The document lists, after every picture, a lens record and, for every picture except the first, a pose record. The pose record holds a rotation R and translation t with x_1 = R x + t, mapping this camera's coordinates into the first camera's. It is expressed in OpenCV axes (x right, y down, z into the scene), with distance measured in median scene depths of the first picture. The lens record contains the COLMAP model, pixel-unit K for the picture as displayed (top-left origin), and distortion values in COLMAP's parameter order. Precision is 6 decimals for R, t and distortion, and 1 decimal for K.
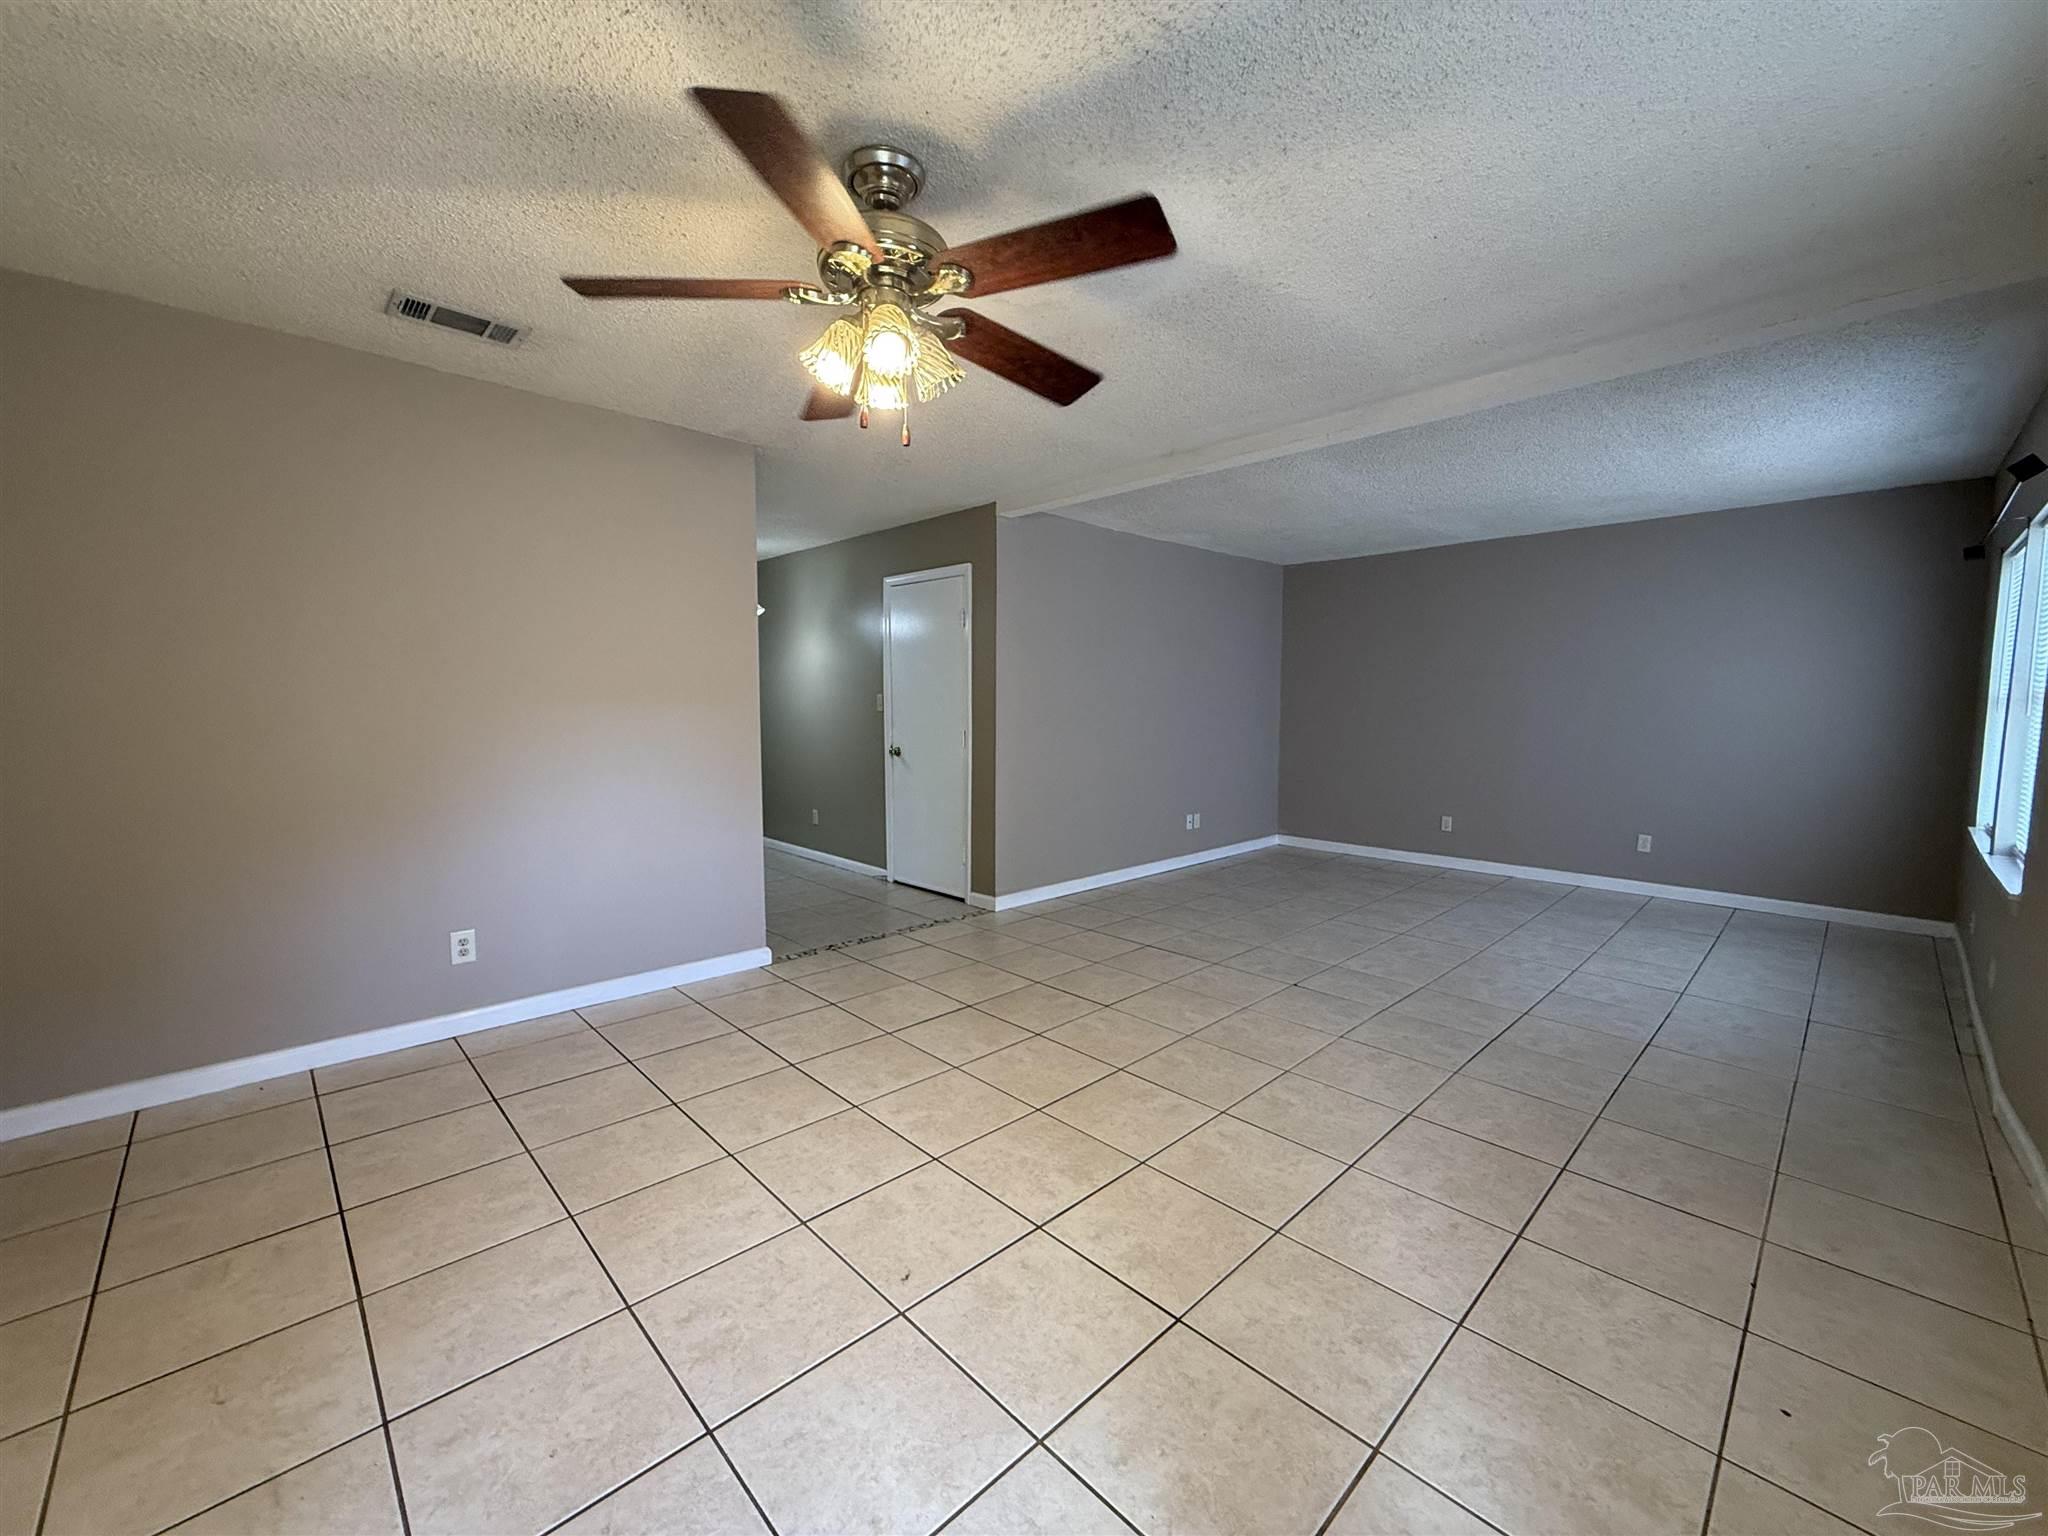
lens RADIAL K [[815.7, 0, 1017.8], [0, 815.7, 767.8], [0, 0, 1]] dist [0.000972, -0.000581]
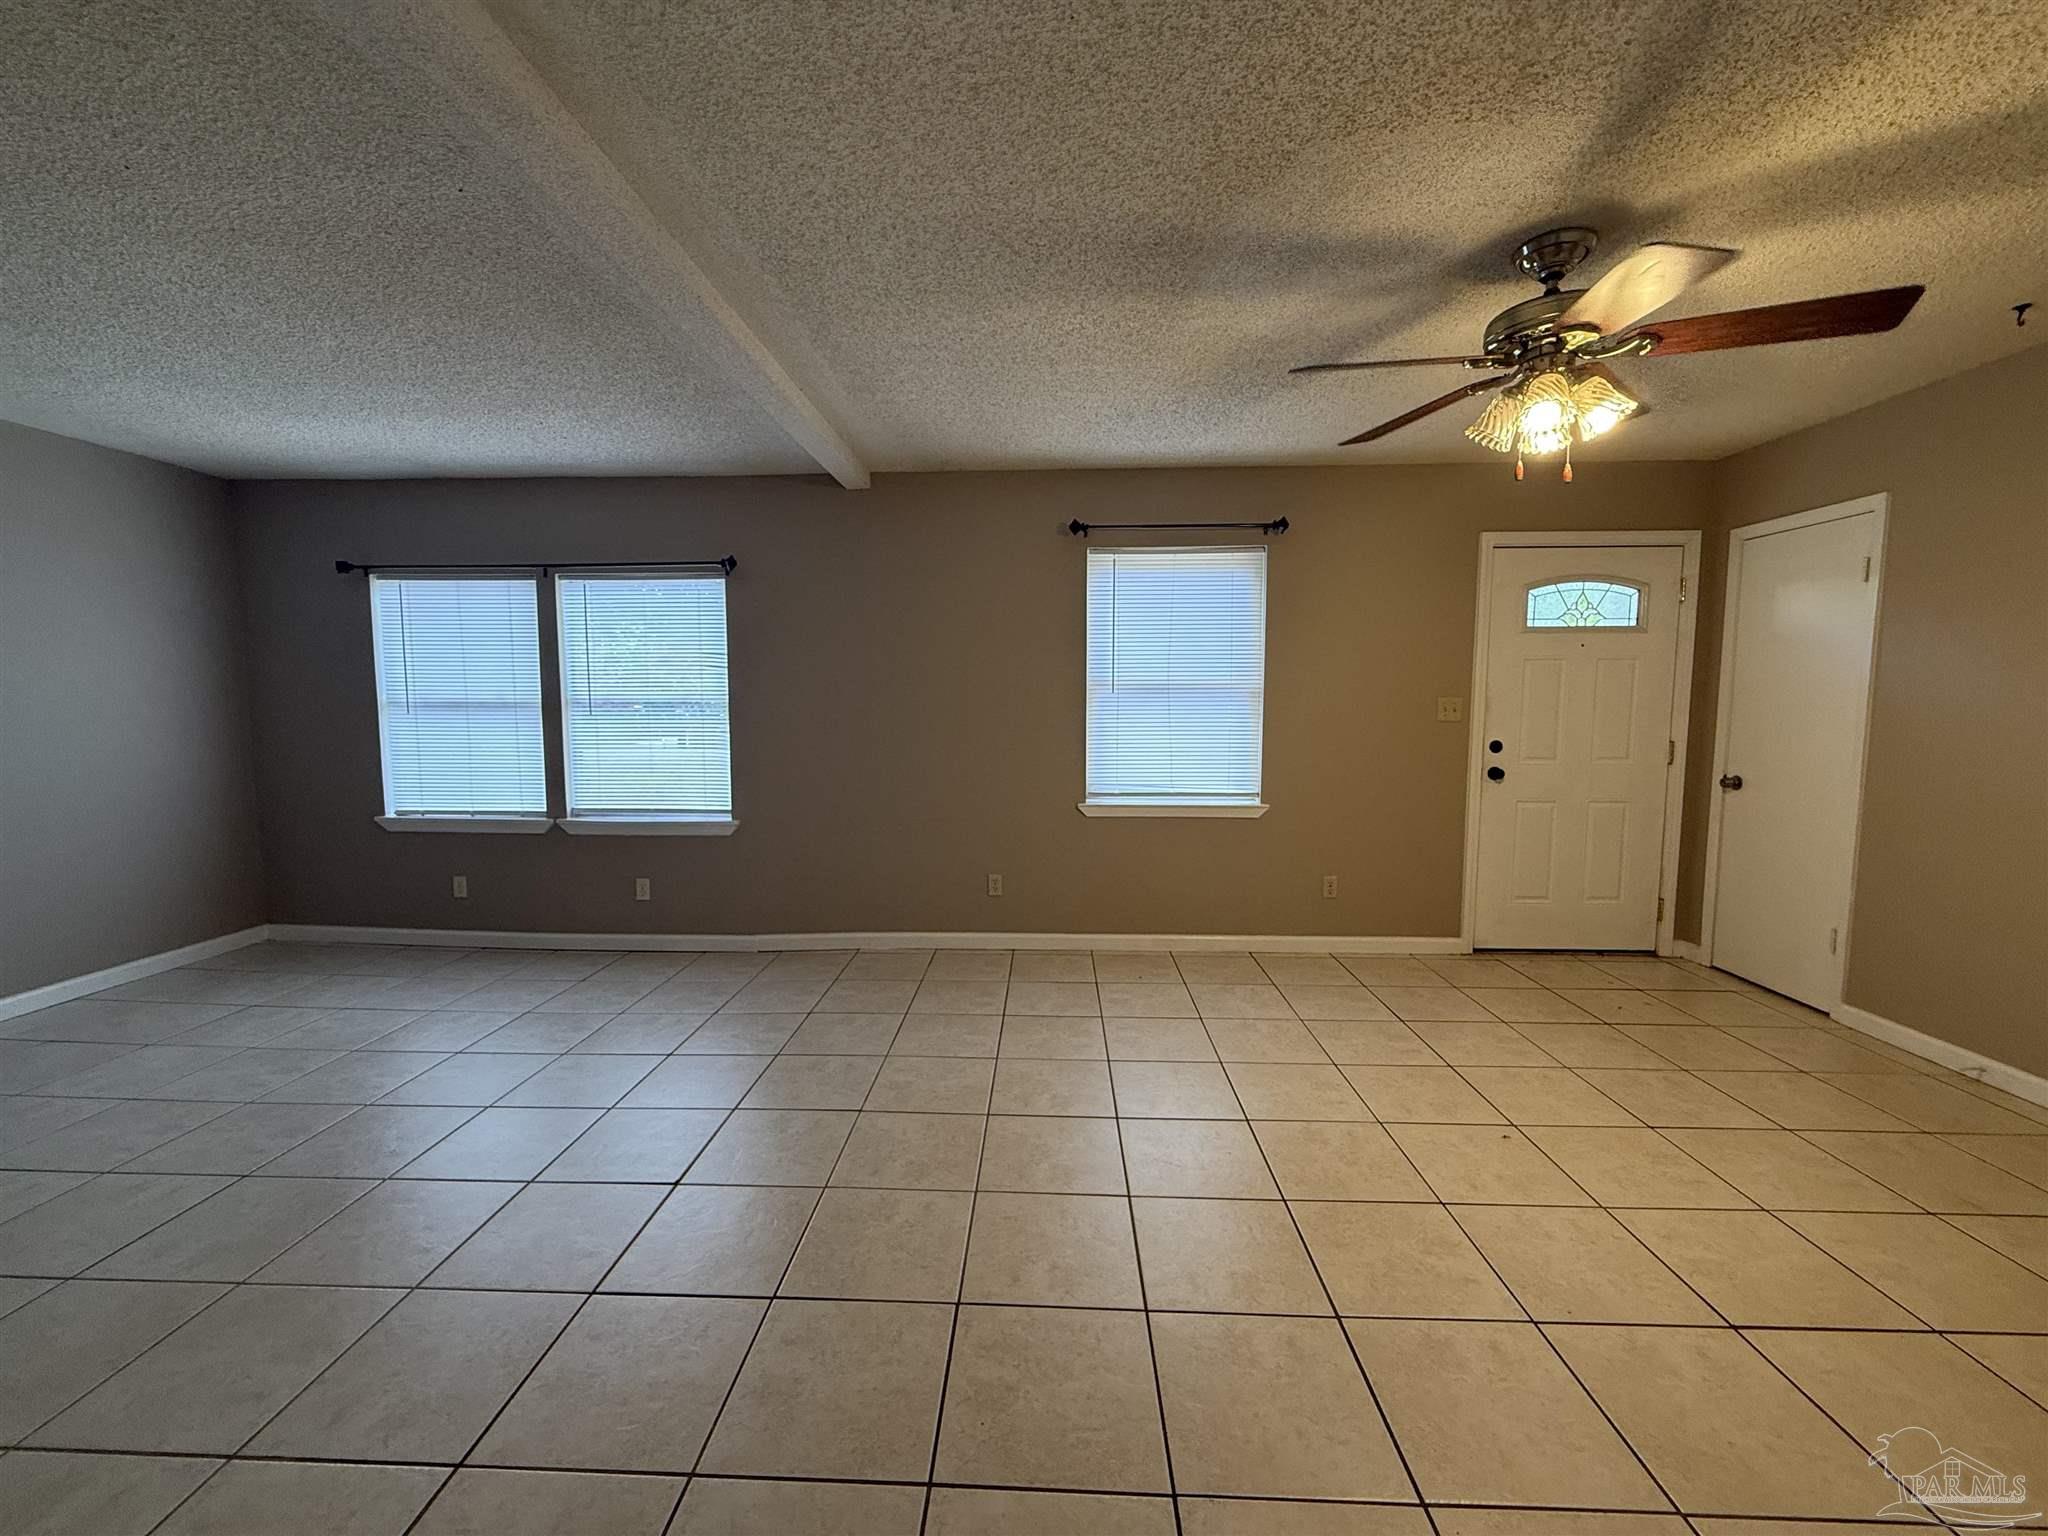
lens RADIAL K [[815.7, 0, 1015.9], [0, 815.7, 773.1], [0, 0, 1]] dist [0.000972, -0.000581]
pose [[-0.688054, -0.073946, 0.721882, -0.264292], [0.060983, 0.985383, 0.159064, -0.124031], [-0.723092, 0.153468, -0.673488, 1.249037]]
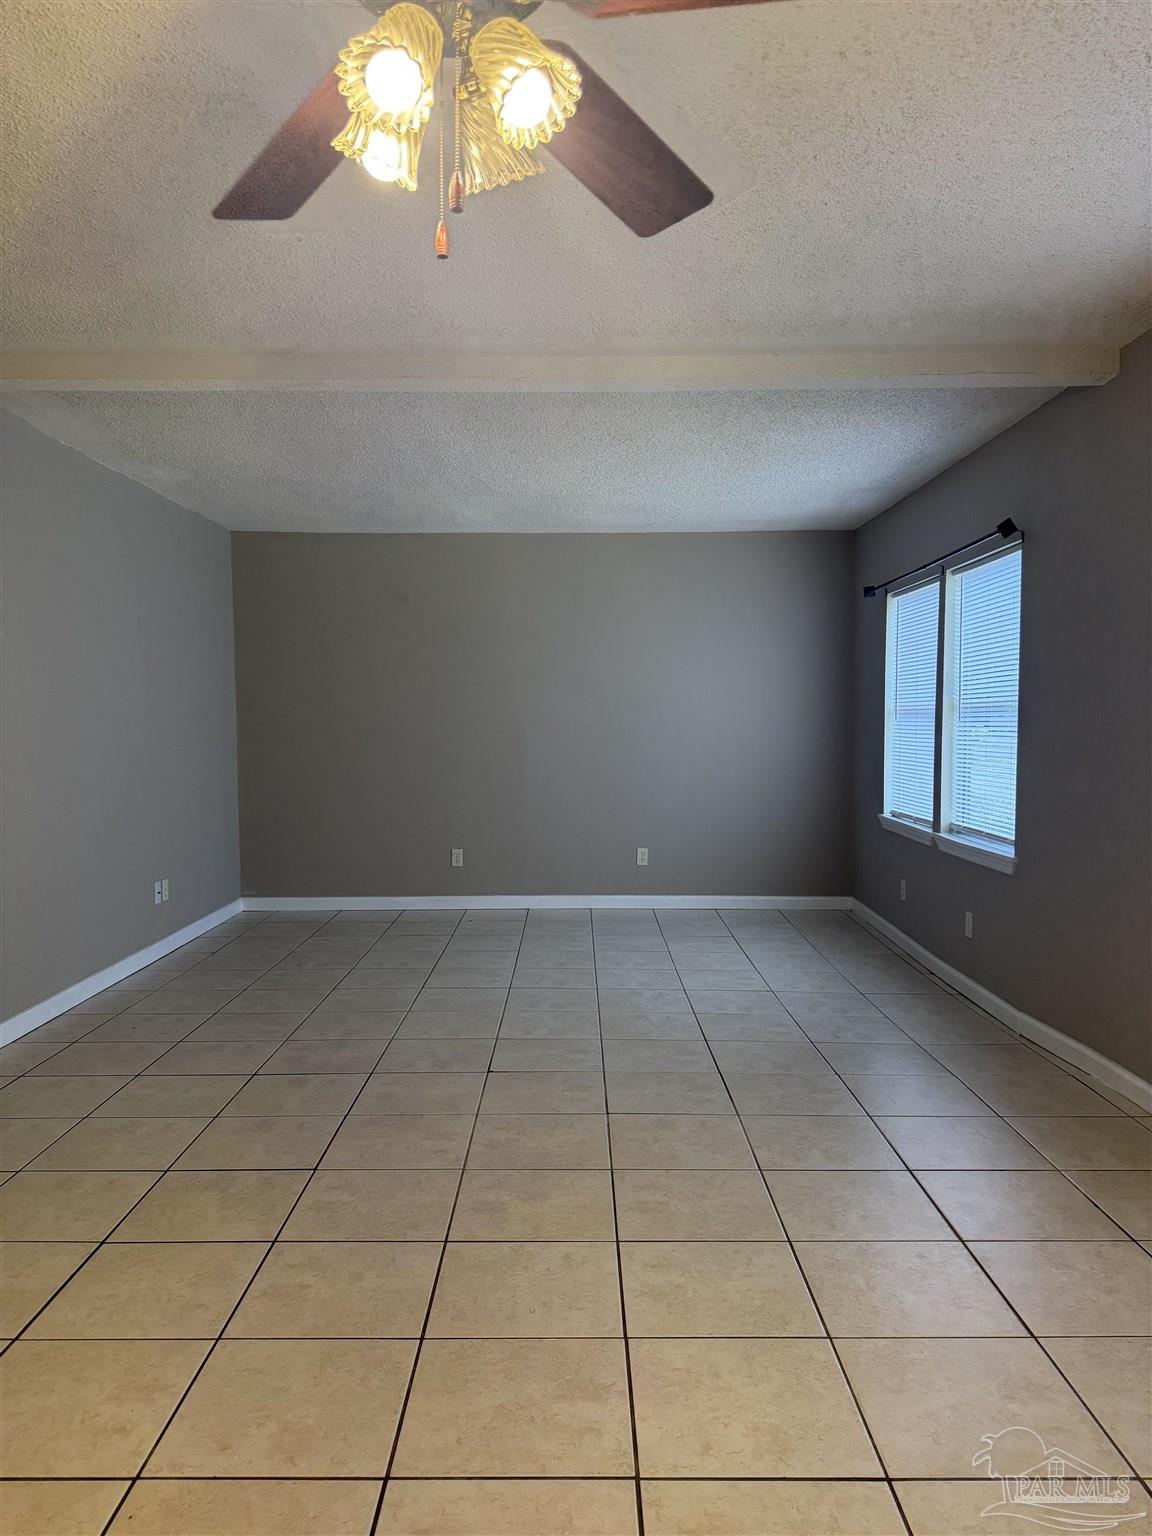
lens RADIAL K [[1082.5, 0, 563.8], [0, 1082.5, 768.6], [0, 0, 1]] dist [0.047833, -0.052219]
pose [[0.697947, -0.035467, 0.715271, -0.360256], [0.064108, 0.997857, -0.013076, -0.004570], [-0.713274, 0.054981, 0.698725, 0.220979]]
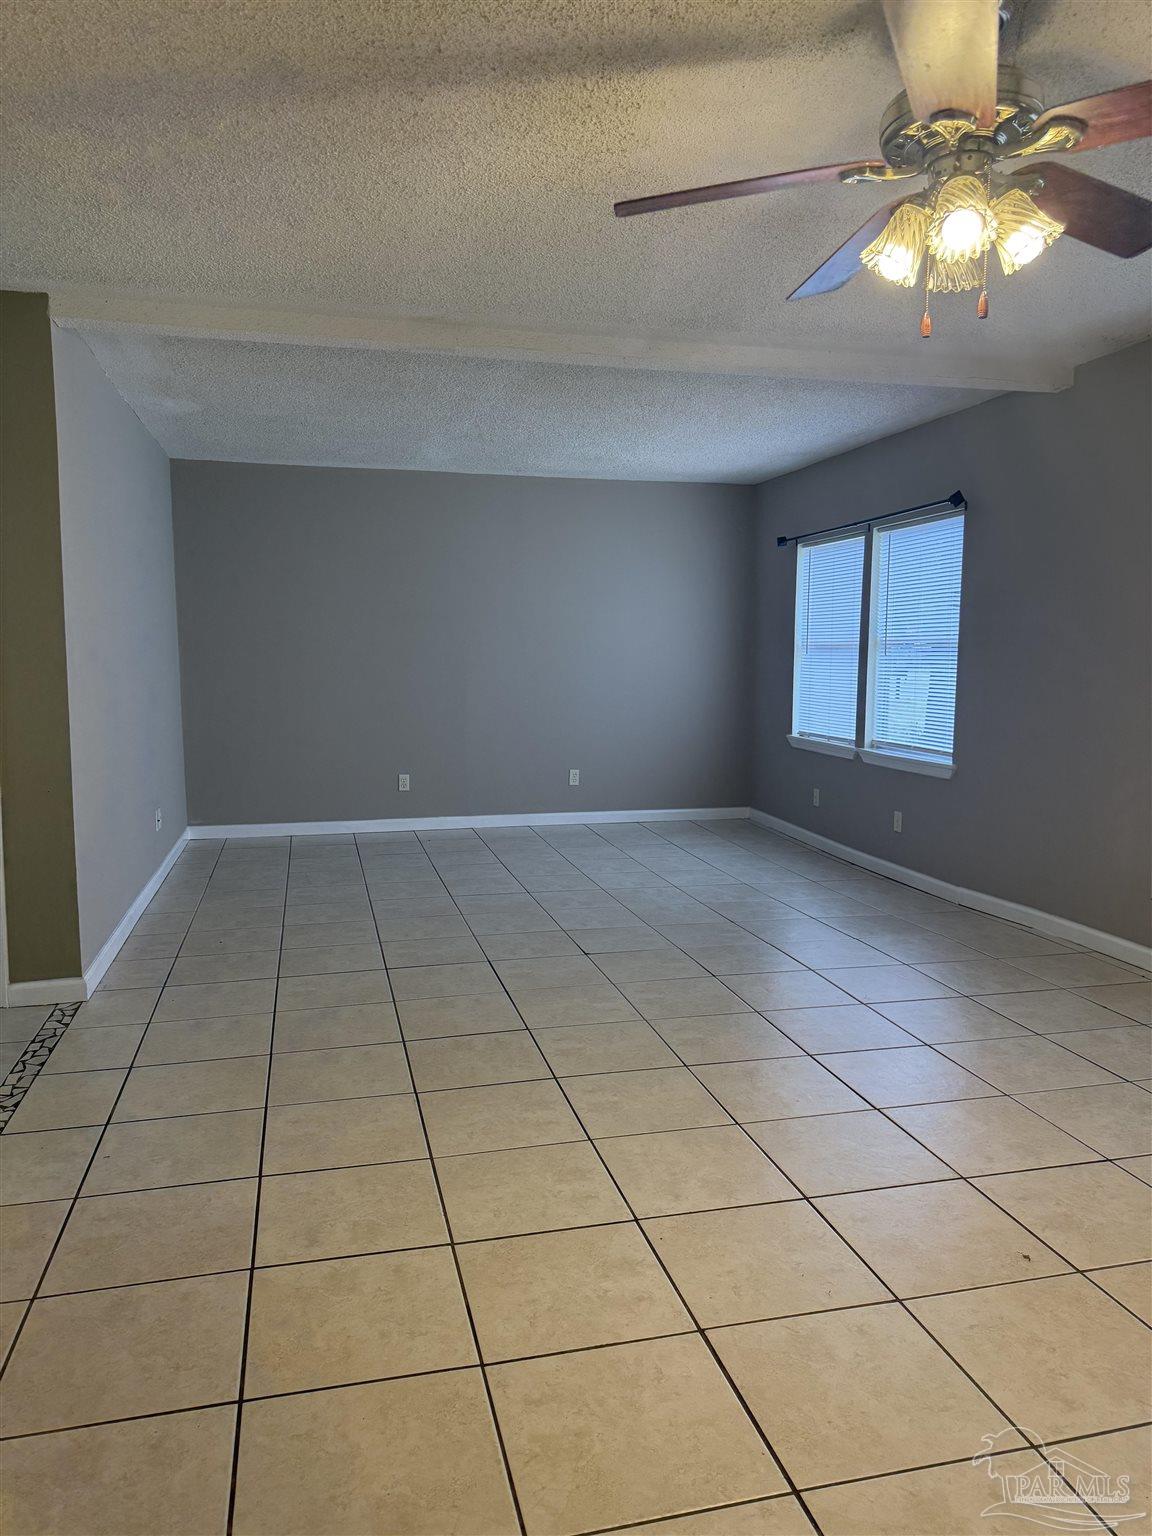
lens RADIAL K [[1082.5, 0, 585.6], [0, 1082.5, 751.4], [0, 0, 1]] dist [0.047833, -0.052219]
pose [[0.490118, -0.077956, 0.868163, -0.726350], [0.070515, 0.996274, 0.049650, -0.019139], [-0.868799, 0.036884, 0.493789, 0.420141]]
